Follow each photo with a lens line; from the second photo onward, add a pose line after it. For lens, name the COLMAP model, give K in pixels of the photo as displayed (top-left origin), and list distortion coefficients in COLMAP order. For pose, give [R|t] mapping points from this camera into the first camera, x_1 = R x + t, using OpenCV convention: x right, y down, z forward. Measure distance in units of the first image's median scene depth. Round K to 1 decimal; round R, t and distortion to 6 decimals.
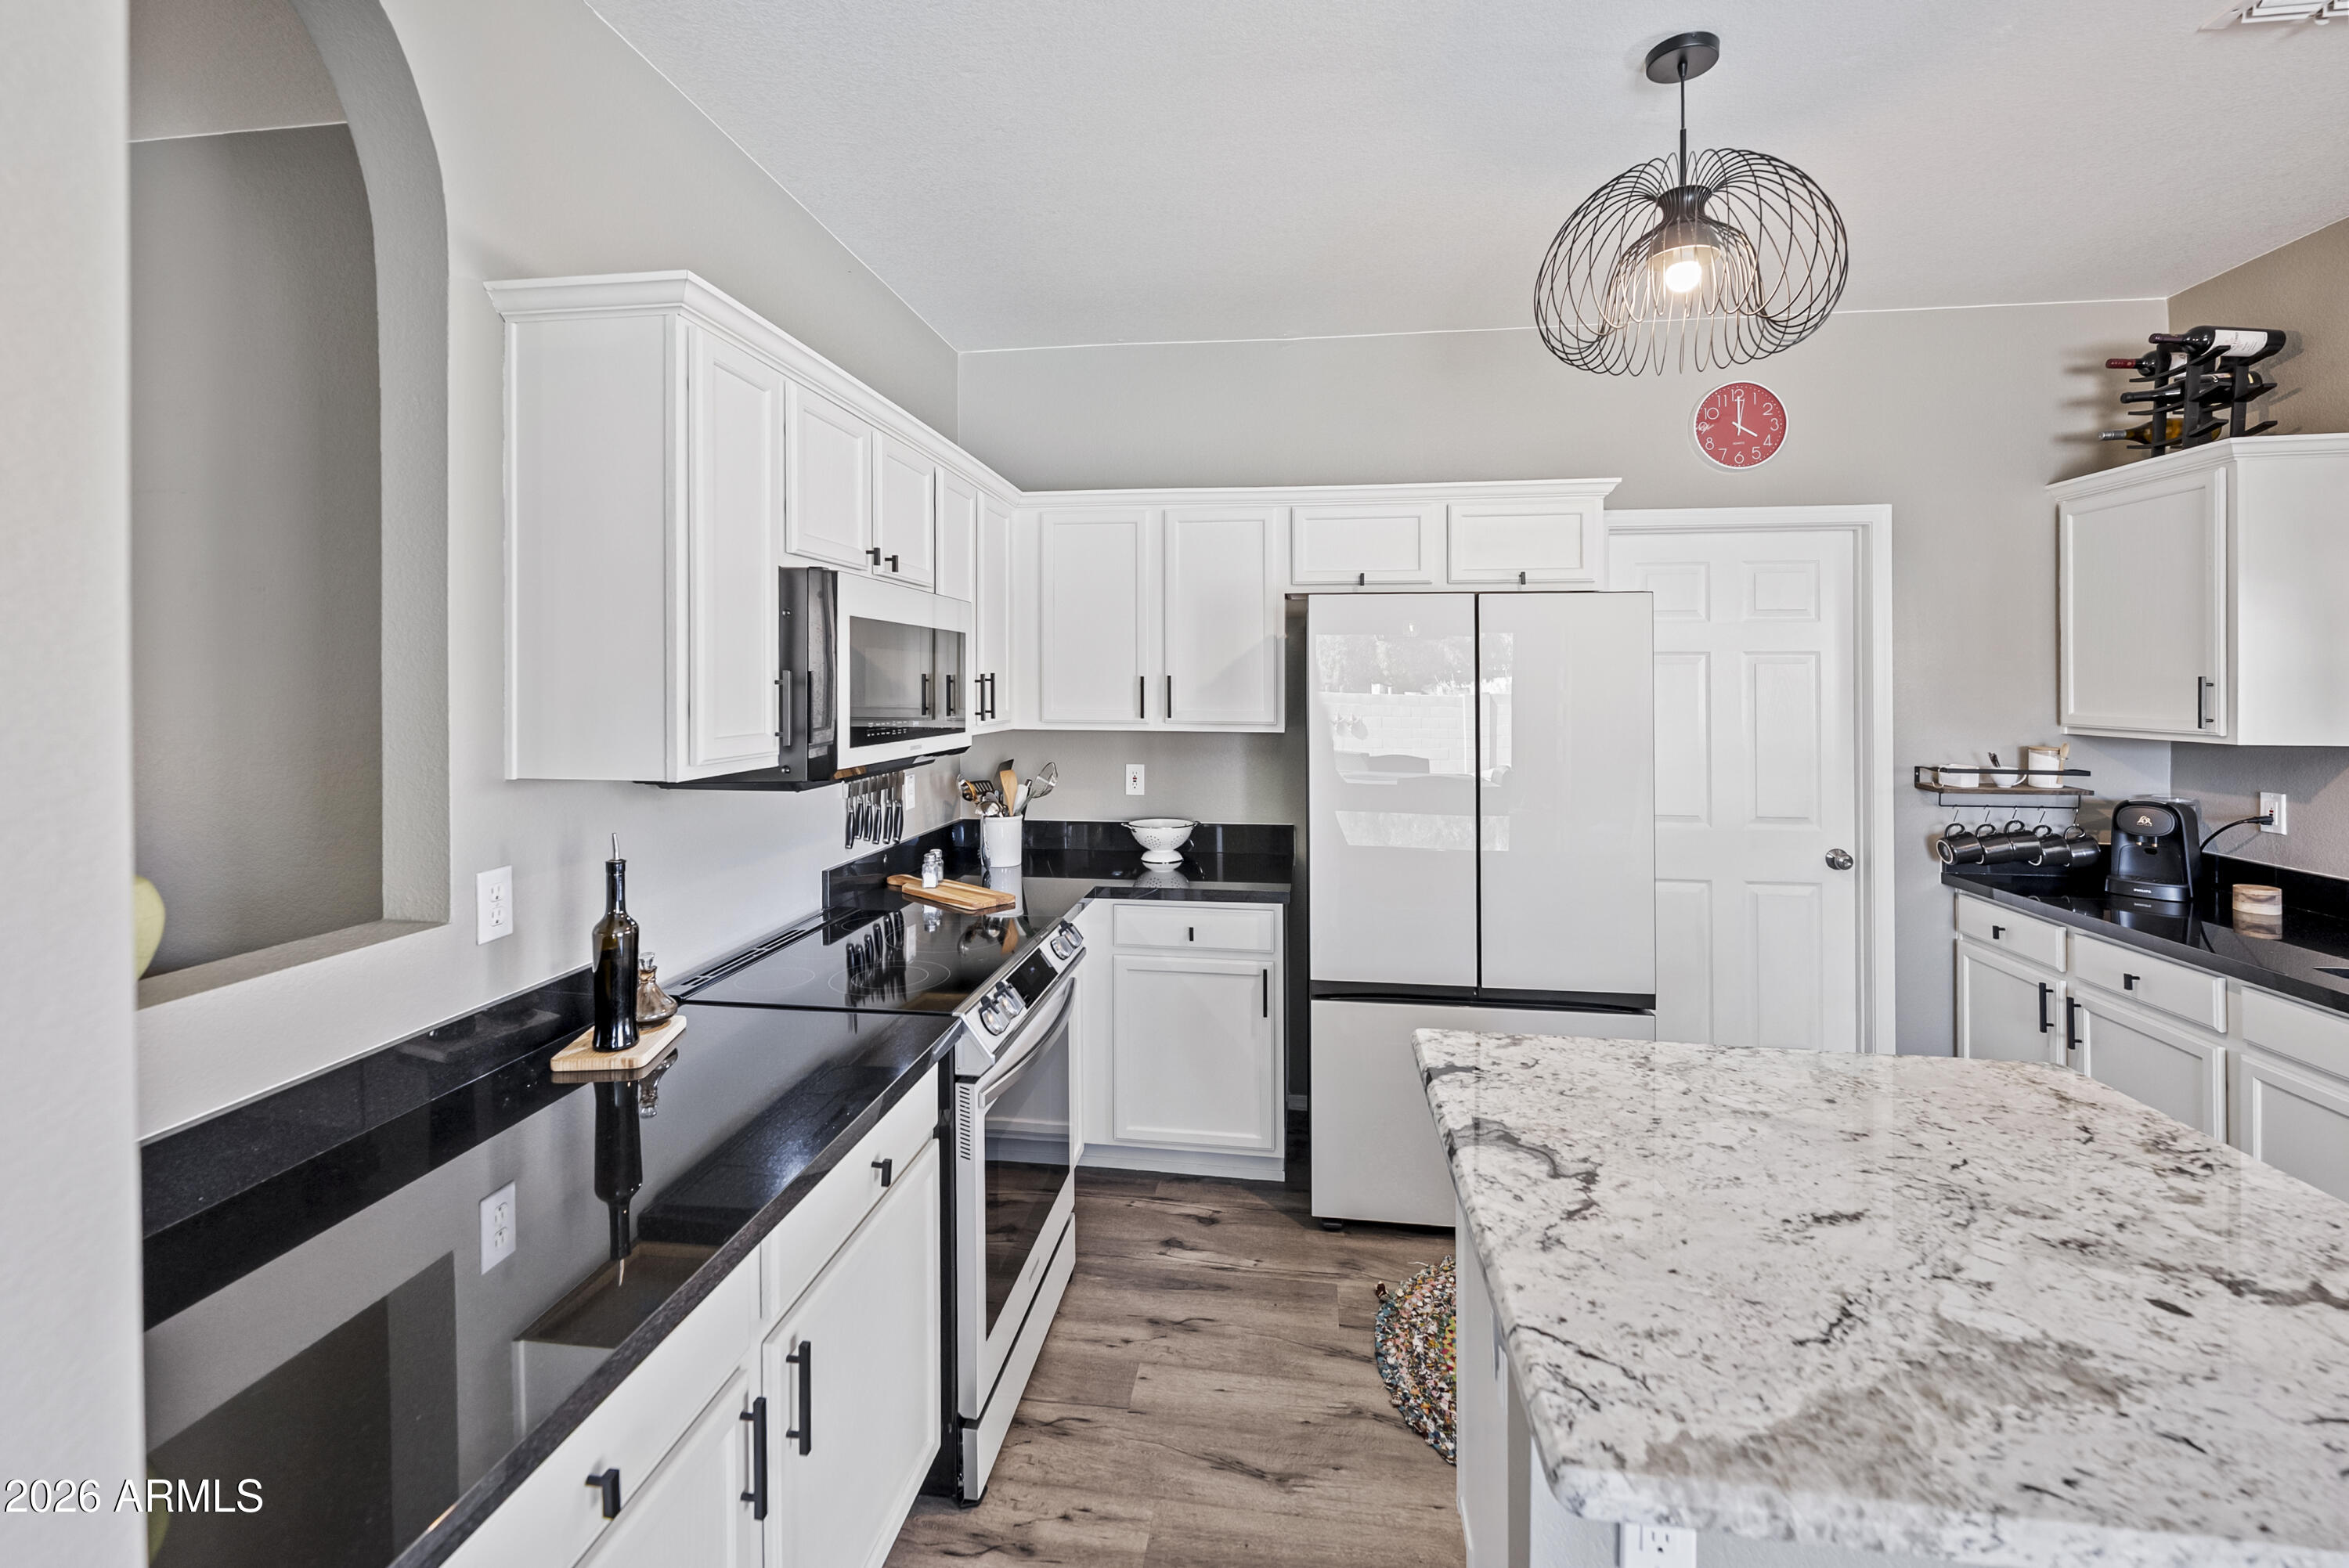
lens RADIAL K [[991.2, 0, 1169.0], [0, 991.2, 691.4], [0, 0, 1]] dist [-0.003884, 0.000512]
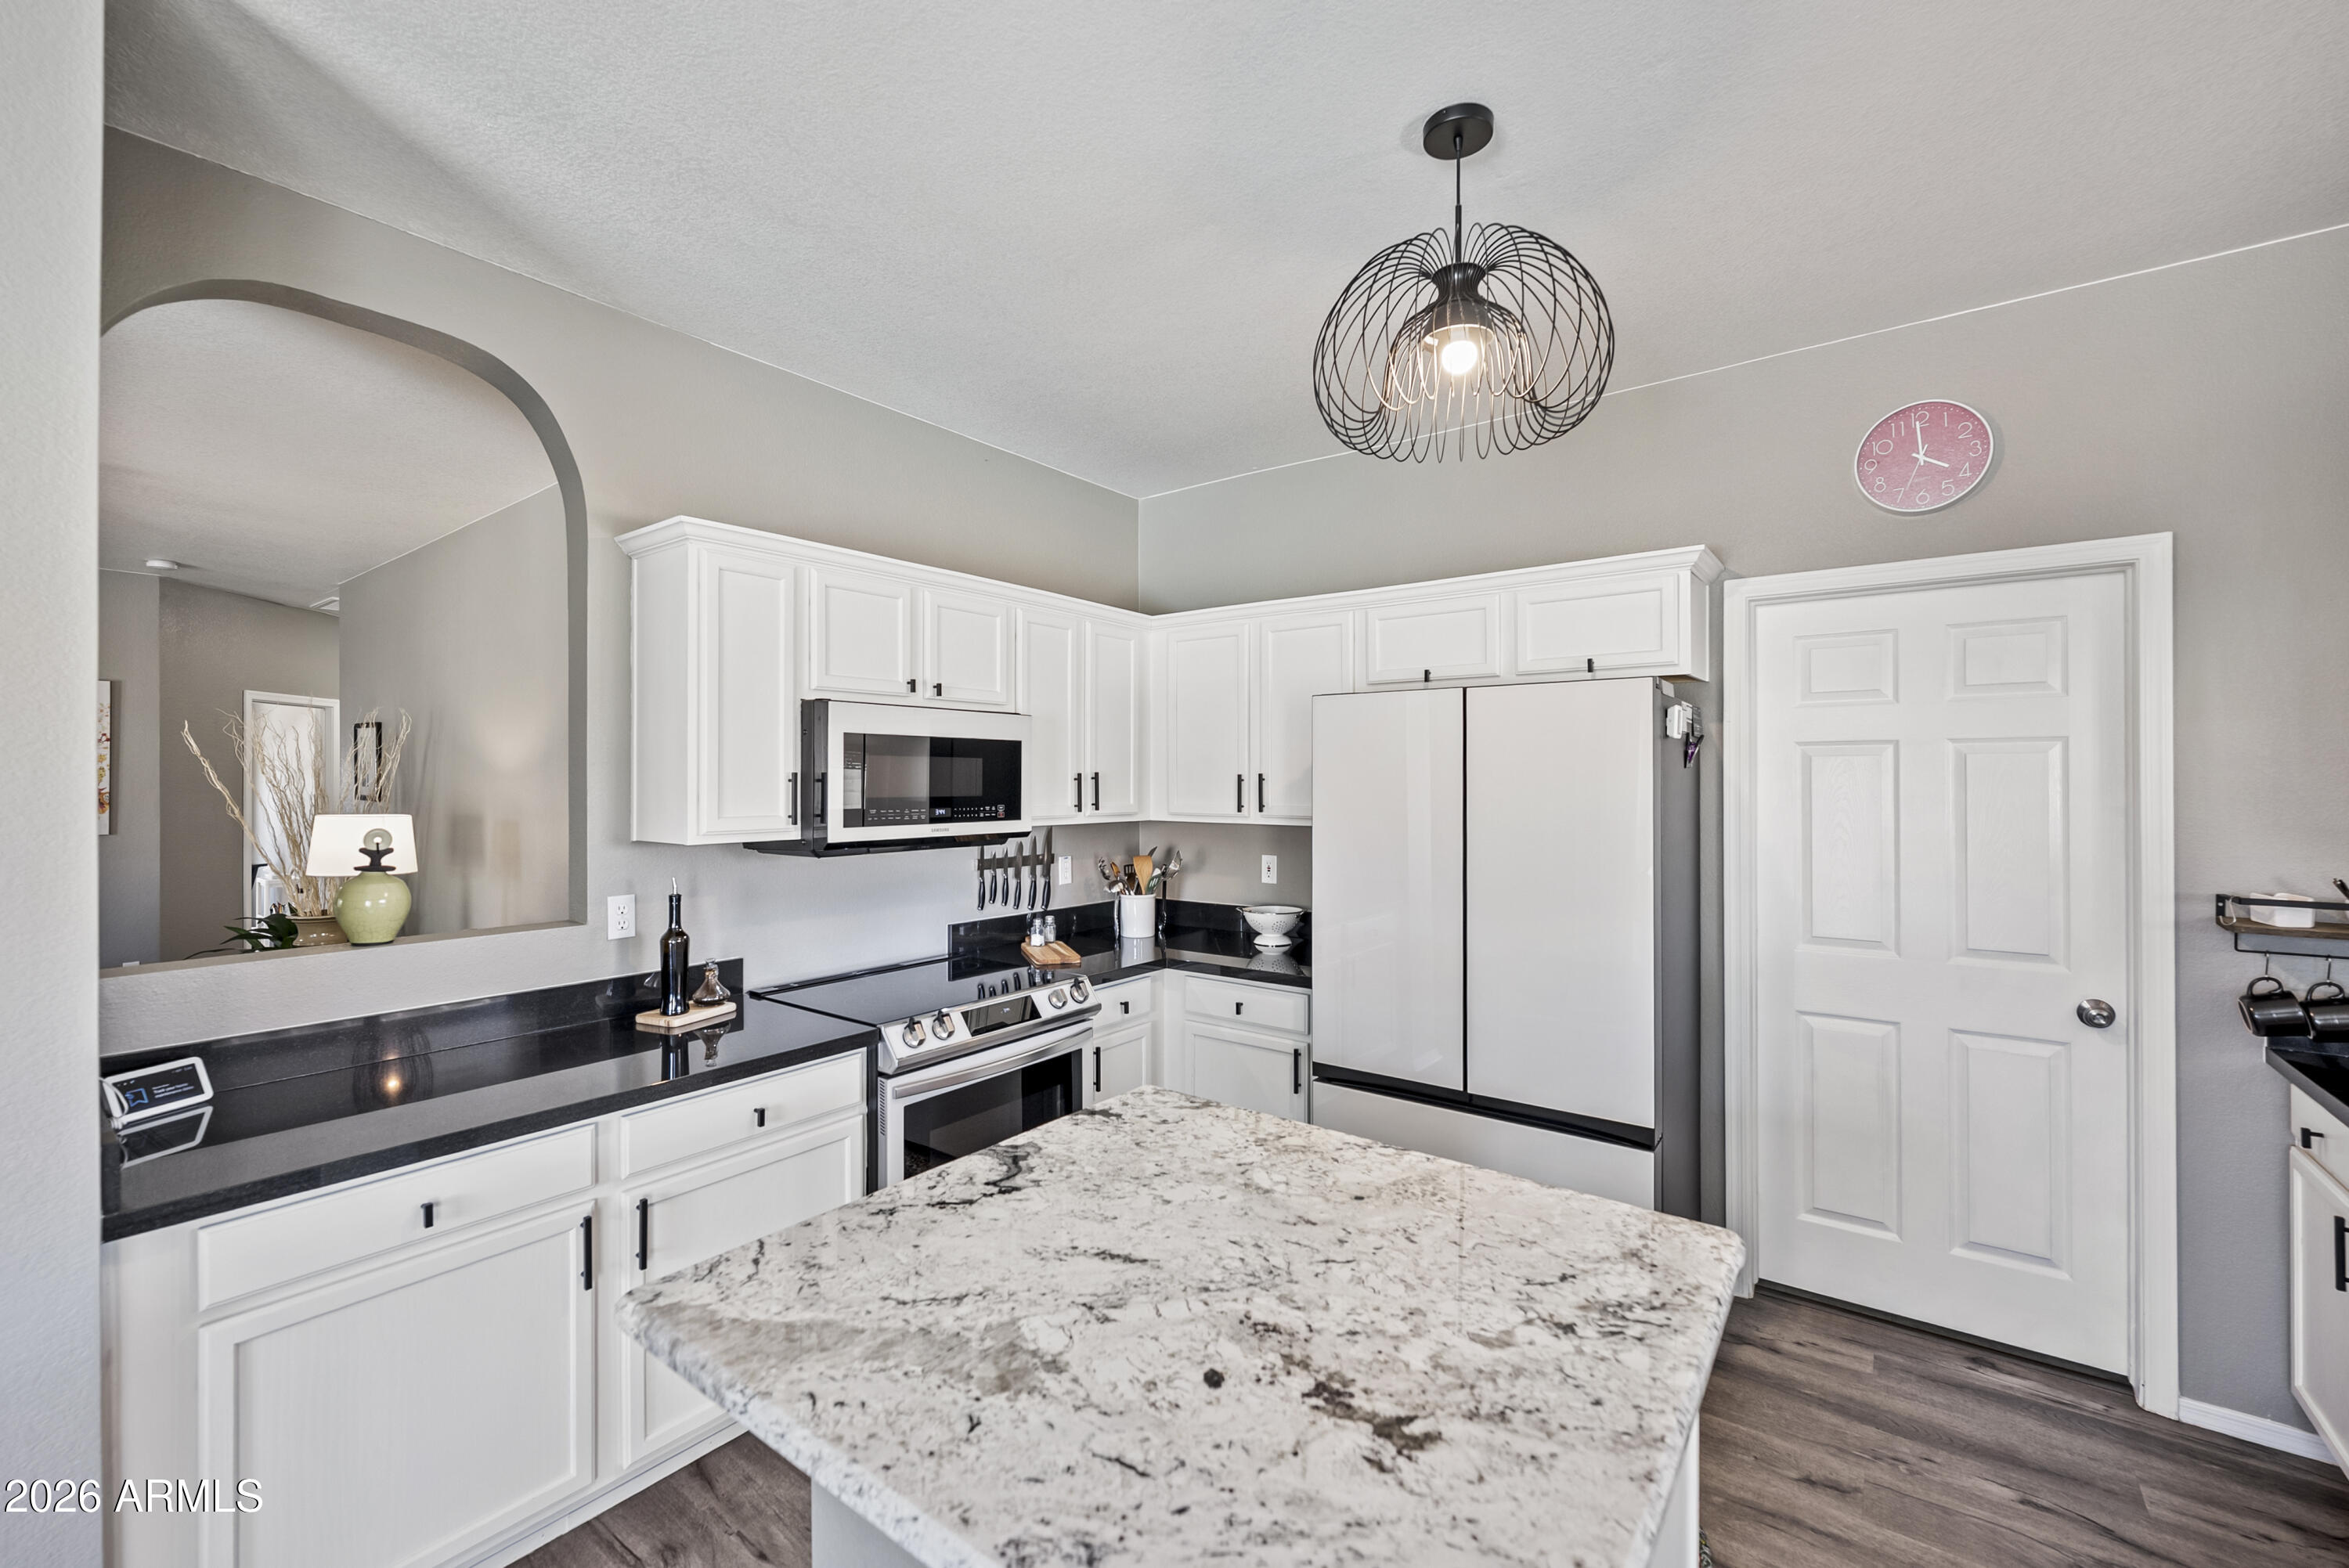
lens RADIAL K [[962.2, 0, 1172.3], [0, 962.2, 784.4], [0, 0, 1]] dist [-0.000632, -0.000123]
pose [[0.873495, -0.000535, -0.486832, 0.505001], [-0.001757, 0.999989, -0.004253, 0.000968], [0.486829, 0.004570, 0.873485, 0.031058]]
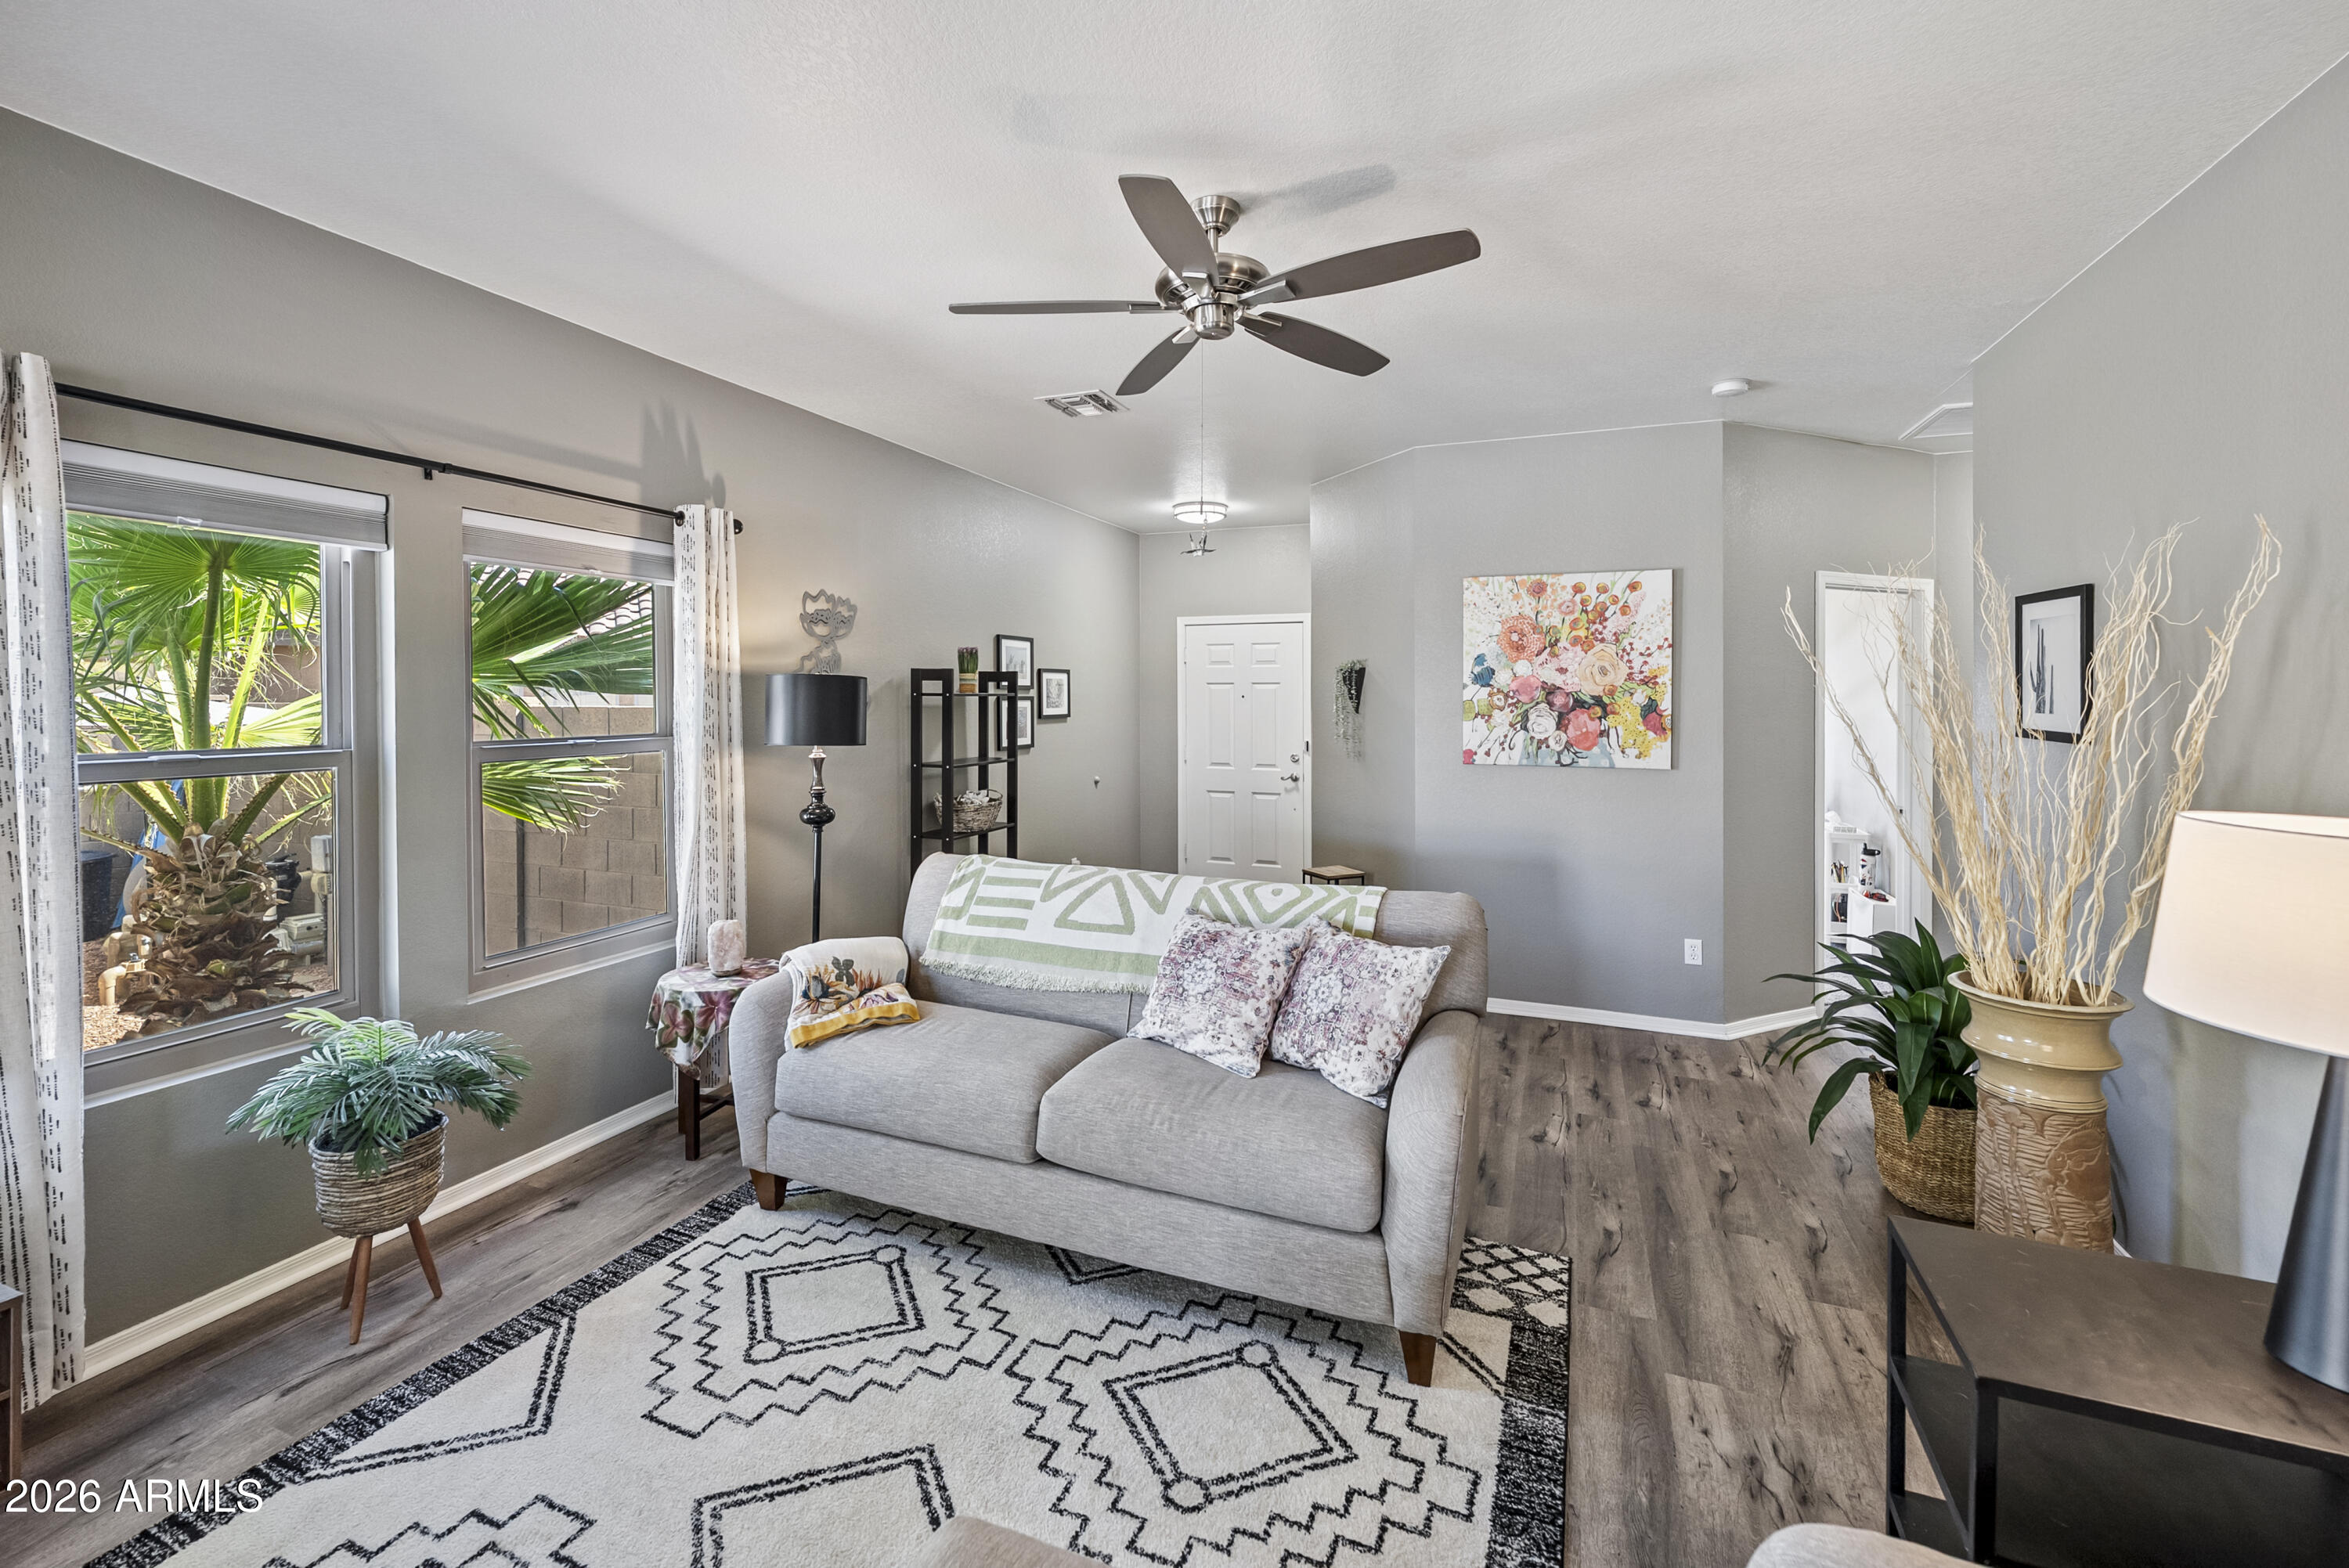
lens RADIAL K [[962.2, 0, 1147.9], [0, 962.2, 700.0], [0, 0, 1]] dist [-0.000632, -0.000123]
pose [[-0.266479, 0.001380, -0.963840, -0.696465], [-0.003759, 0.999990, 0.002471, -0.012725], [0.963833, 0.004282, -0.266471, 0.305309]]
